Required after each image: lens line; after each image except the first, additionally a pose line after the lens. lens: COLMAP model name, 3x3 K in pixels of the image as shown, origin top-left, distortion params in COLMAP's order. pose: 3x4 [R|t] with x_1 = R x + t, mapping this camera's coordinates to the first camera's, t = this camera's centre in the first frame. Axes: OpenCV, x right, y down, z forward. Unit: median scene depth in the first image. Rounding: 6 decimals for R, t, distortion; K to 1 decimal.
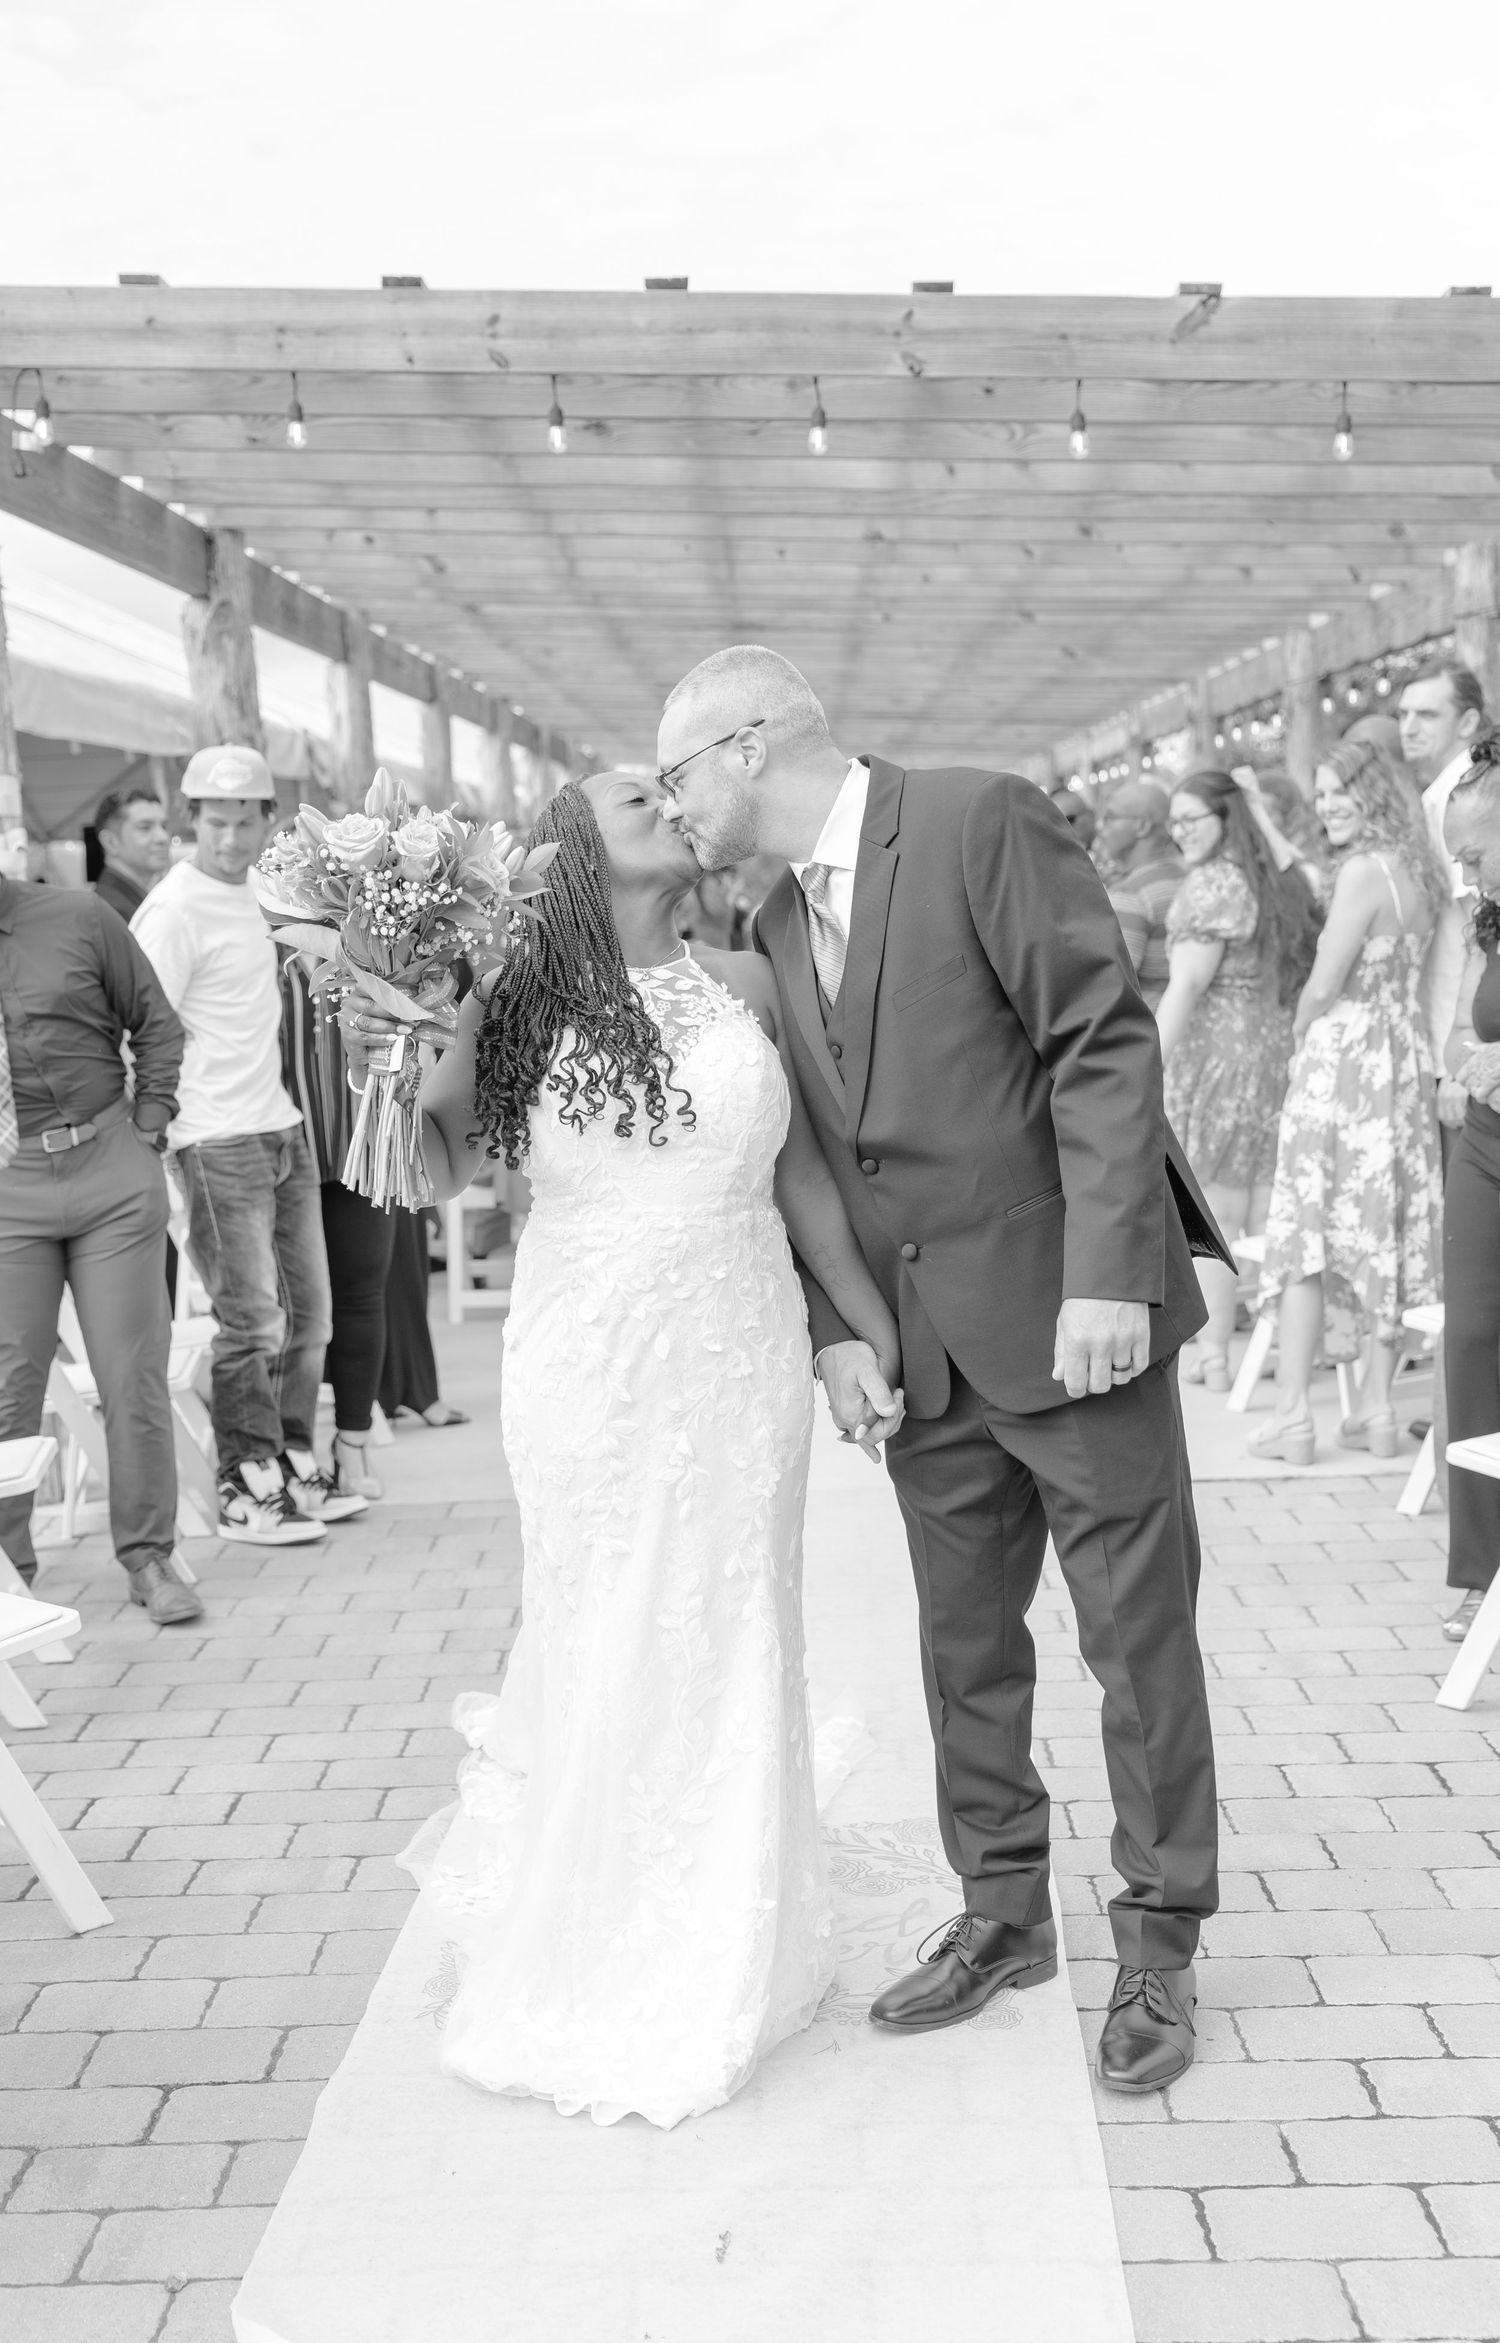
lens RADIAL K [[2607.0, 0, 750.0], [0, 2607.0, 1171.5], [0, 0, 1]] dist [0.053228, 0.004727]
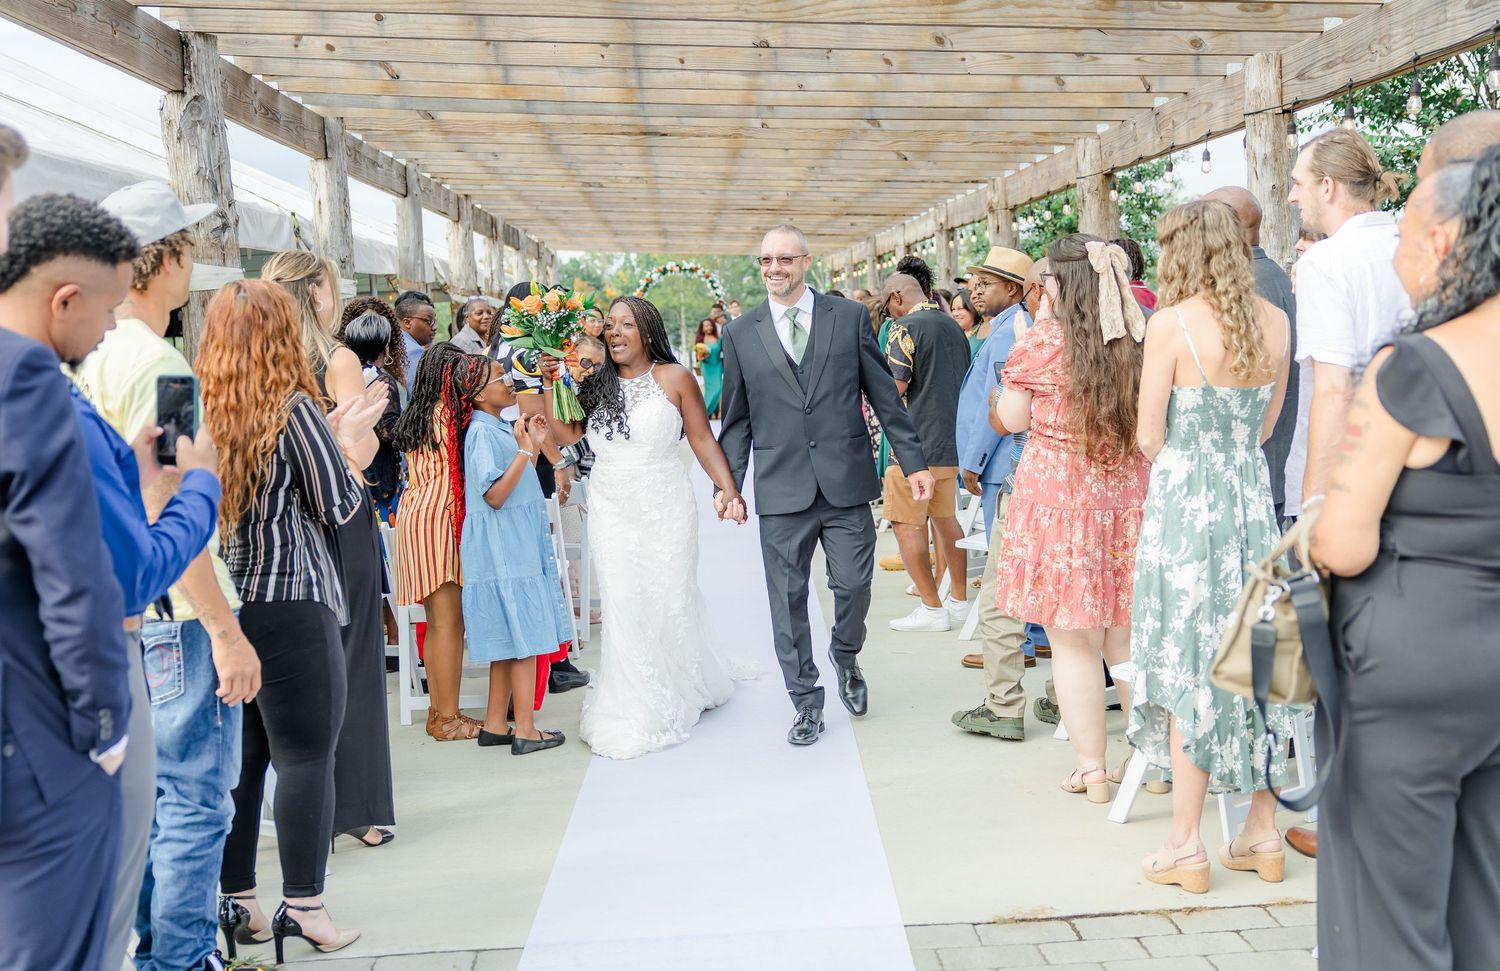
lens RADIAL K [[1385.7, 0, 750.0], [0, 1385.7, 485.5], [0, 0, 1]] dist [-0.010558, -0.005180]
pose [[0.997356, -0.013738, 0.071355, -0.004375], [0.013609, 0.999905, 0.002296, -0.041180], [-0.071380, -0.001319, 0.997448, 0.346297]]
